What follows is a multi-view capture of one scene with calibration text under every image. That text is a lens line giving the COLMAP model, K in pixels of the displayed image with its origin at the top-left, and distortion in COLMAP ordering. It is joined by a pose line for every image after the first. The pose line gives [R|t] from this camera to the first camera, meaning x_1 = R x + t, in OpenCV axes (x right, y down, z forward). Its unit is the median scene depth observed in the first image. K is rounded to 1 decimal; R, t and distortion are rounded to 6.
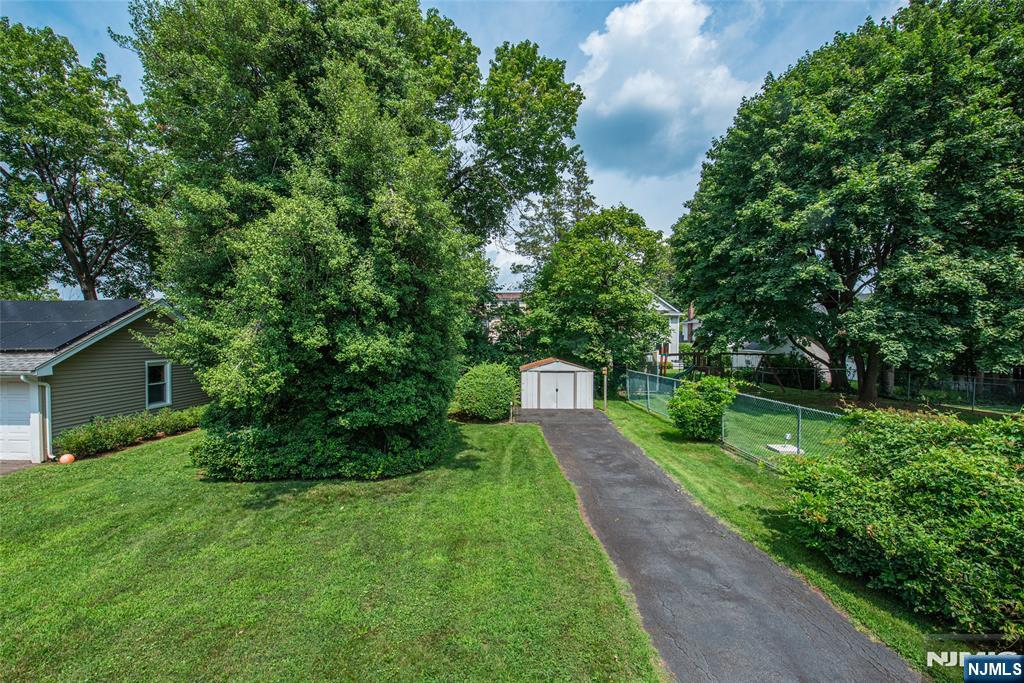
lens RADIAL K [[420.3, 0, 515.7], [0, 420.3, 343.9], [0, 0, 1]] dist [-0.013241, 0.000026]
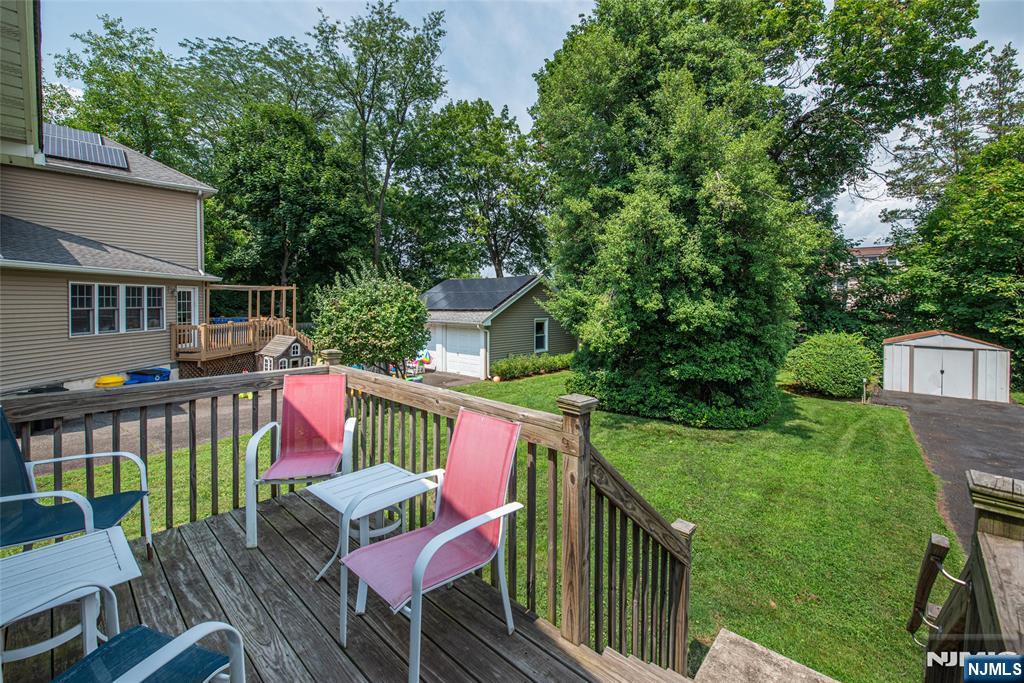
lens RADIAL K [[431.6, 0, 510.5], [0, 431.6, 303.3], [0, 0, 1]] dist [-0.029012, 0.000003]
pose [[0.733373, 0.004191, -0.679814, 0.050938], [-0.013797, 0.999867, -0.008720, 0.003235], [0.679687, 0.015774, 0.733333, -0.138036]]
